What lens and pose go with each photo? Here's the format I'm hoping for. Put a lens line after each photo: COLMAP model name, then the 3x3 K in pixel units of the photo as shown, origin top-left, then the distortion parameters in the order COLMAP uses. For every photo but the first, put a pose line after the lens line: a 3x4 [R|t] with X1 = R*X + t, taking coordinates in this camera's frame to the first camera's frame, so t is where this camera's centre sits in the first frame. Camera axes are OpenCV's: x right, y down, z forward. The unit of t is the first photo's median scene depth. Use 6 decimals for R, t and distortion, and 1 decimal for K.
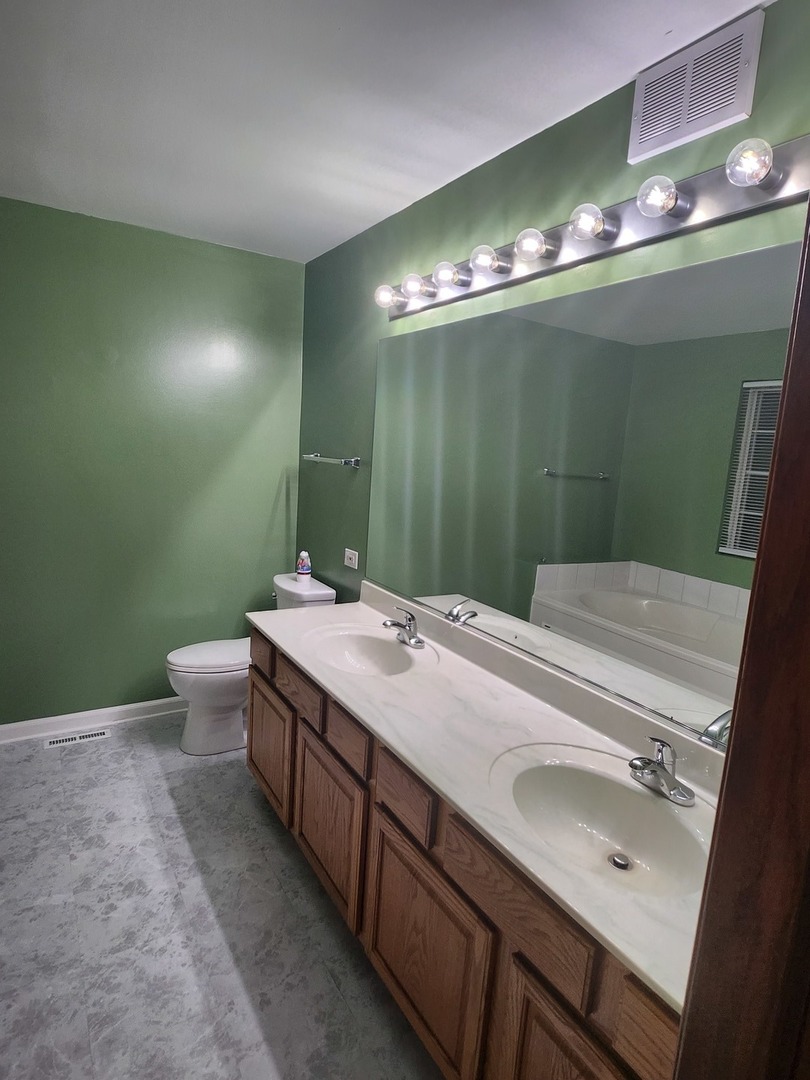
lens RADIAL K [[590.3, 0, 405.0], [0, 590.3, 540.0], [0, 0, 1]] dist [-0.019801, -0.000927]
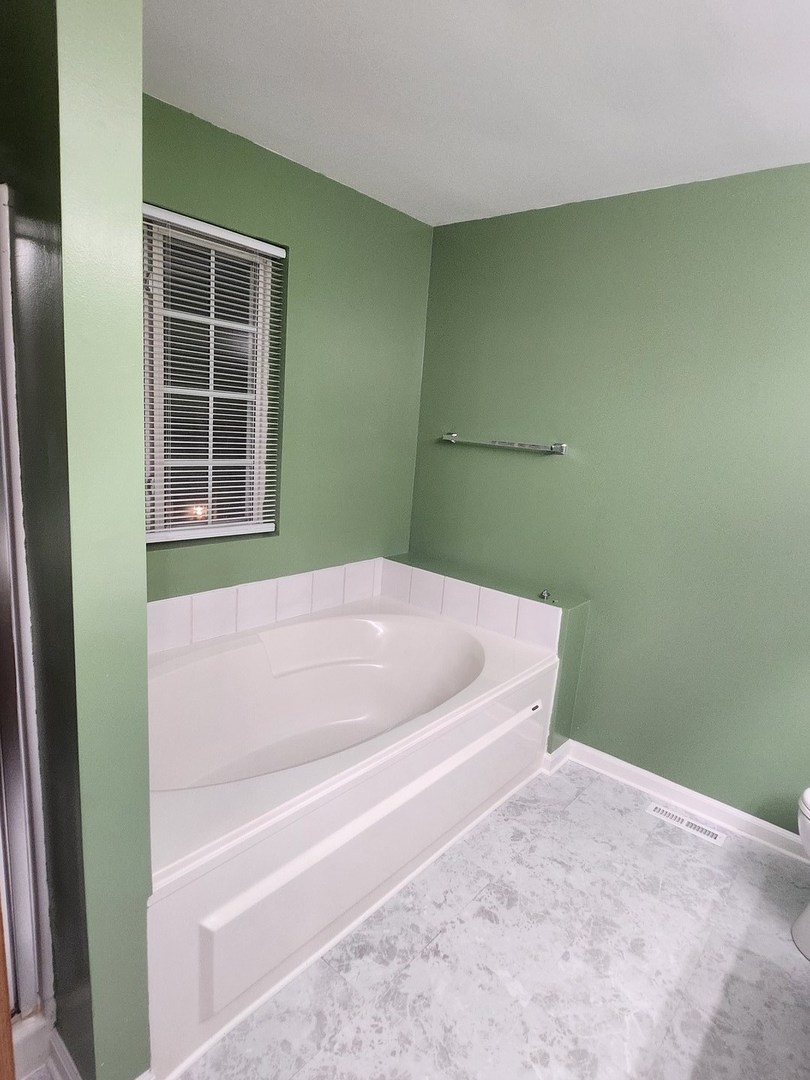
lens RADIAL K [[590.3, 0, 405.0], [0, 590.3, 540.0], [0, 0, 1]] dist [-0.019801, -0.000927]
pose [[0.297813, 0.150838, -0.942632, 0.041986], [-0.207826, 0.973998, 0.090197, -0.046310], [0.931727, 0.169042, 0.321417, 0.375233]]
